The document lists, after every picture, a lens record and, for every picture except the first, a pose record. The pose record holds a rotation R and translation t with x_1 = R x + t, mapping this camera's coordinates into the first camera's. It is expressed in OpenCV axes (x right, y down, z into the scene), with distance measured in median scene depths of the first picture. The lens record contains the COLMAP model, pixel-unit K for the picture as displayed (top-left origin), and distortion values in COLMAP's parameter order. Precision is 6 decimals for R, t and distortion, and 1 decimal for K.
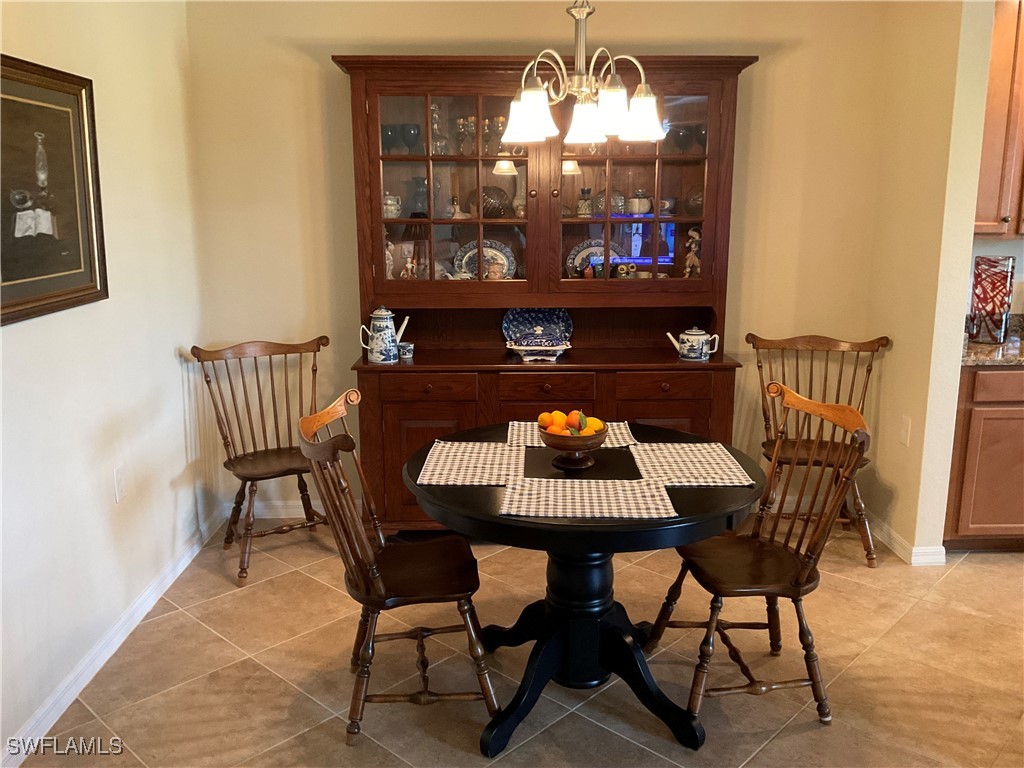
lens RADIAL K [[915.3, 0, 519.7], [0, 915.3, 384.2], [0, 0, 1]] dist [0.007925, -0.015270]
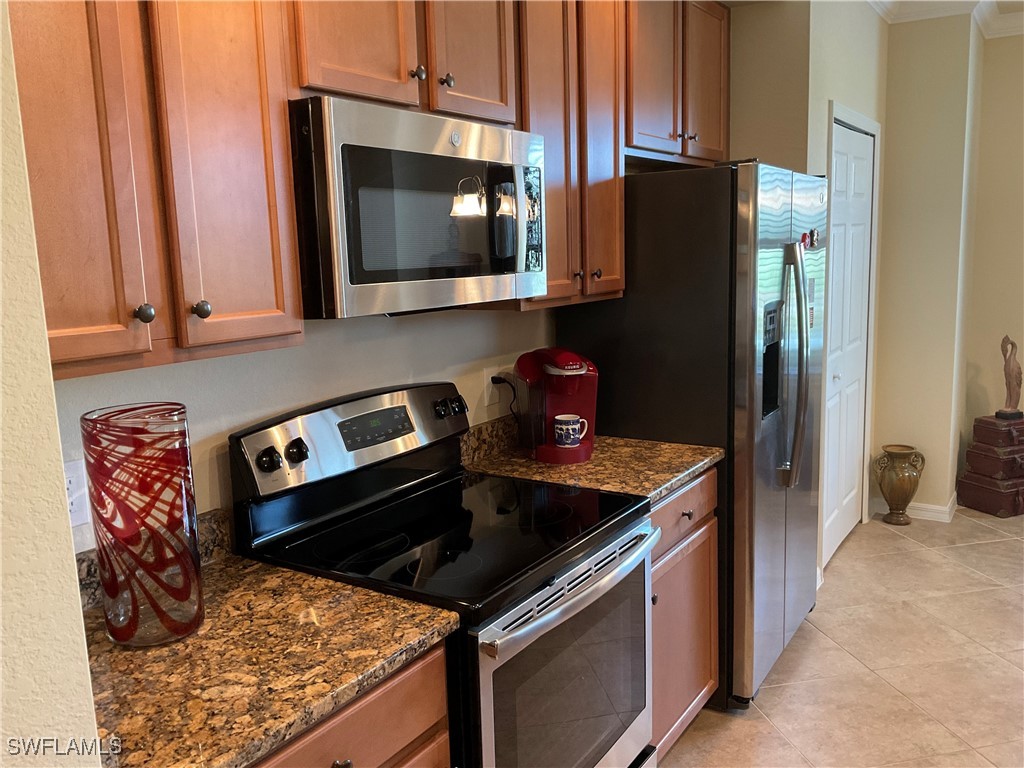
lens RADIAL K [[915.3, 0, 519.7], [0, 915.3, 384.2], [0, 0, 1]] dist [0.007925, -0.015270]
pose [[0.637757, -0.134014, 0.758489, 0.346366], [0.206227, 0.978504, -0.000513, -0.120256], [-0.742116, 0.156748, 0.651686, 0.655642]]
